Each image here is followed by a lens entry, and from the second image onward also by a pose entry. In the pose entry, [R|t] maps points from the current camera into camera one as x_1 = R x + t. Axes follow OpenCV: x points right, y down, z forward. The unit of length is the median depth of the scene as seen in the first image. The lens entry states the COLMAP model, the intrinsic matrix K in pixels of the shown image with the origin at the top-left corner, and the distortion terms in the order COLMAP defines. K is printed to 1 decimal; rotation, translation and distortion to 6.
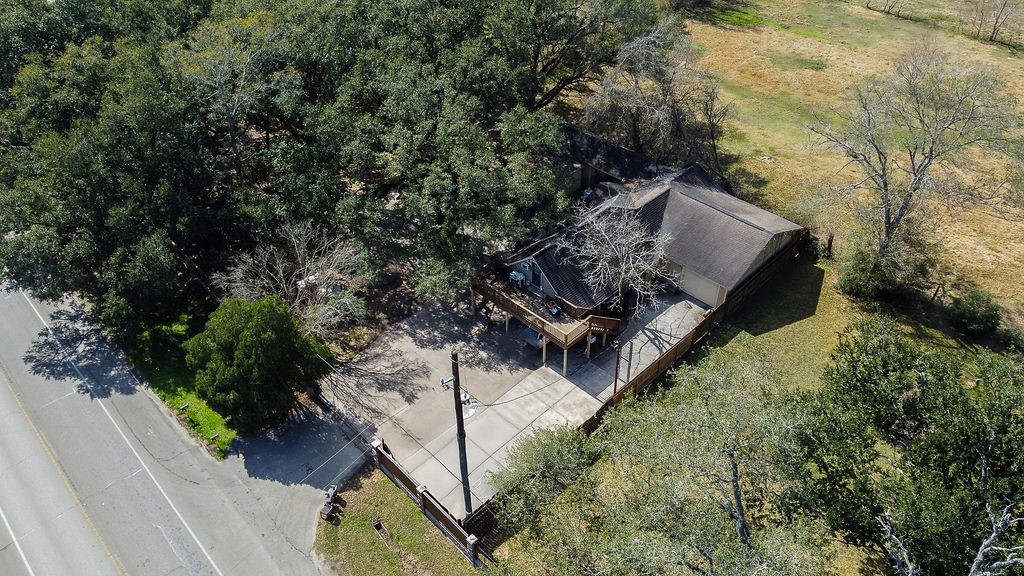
lens RADIAL K [[779.0, 0, 507.4], [0, 779.0, 282.8], [0, 0, 1]] dist [0.004086, -0.004636]
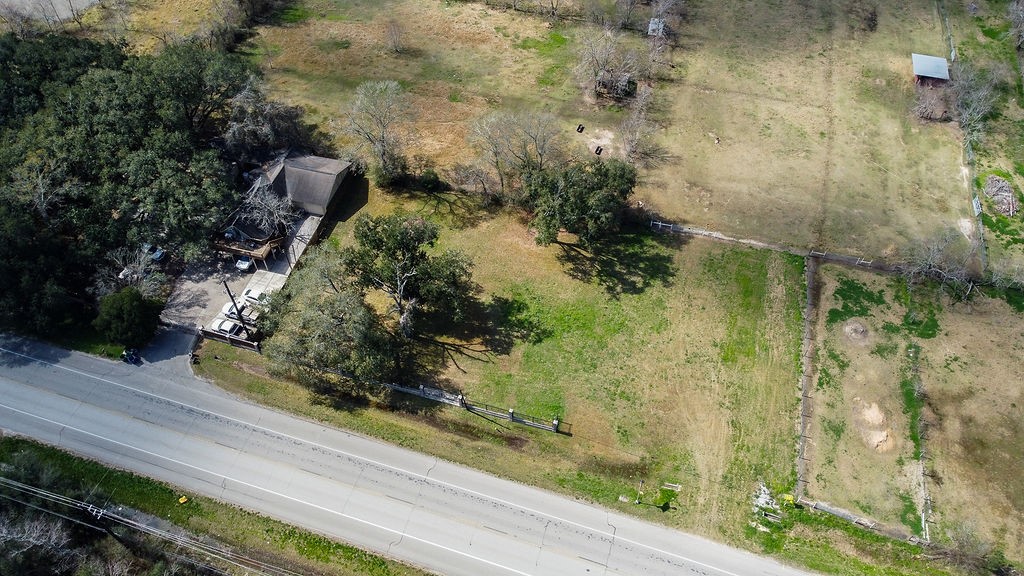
lens RADIAL K [[772.8, 0, 509.3], [0, 772.8, 285.3], [0, 0, 1]] dist [0.000757, -0.004664]
pose [[0.872331, -0.378547, 0.309418, -0.024030], [0.310344, 0.917747, 0.247846, -0.169888], [-0.377789, -0.120178, 0.918059, -1.249273]]
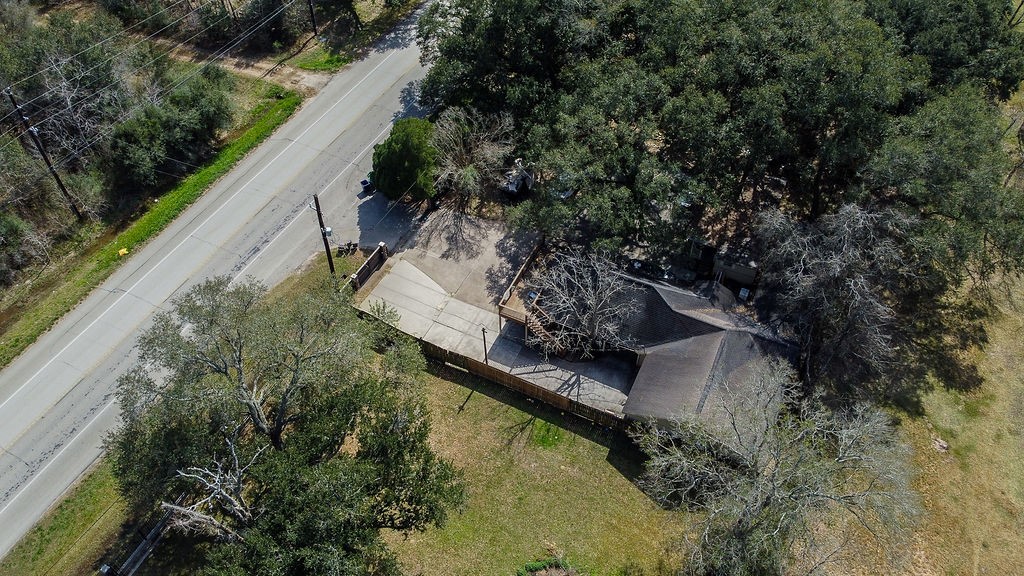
lens RADIAL K [[779.0, 0, 507.4], [0, 779.0, 282.8], [0, 0, 1]] dist [0.004086, -0.004636]
pose [[0.328320, 0.720804, -0.610449, 0.755449], [-0.604568, 0.656914, 0.450513, -0.488101], [0.725744, 0.221145, 0.651453, 0.170432]]
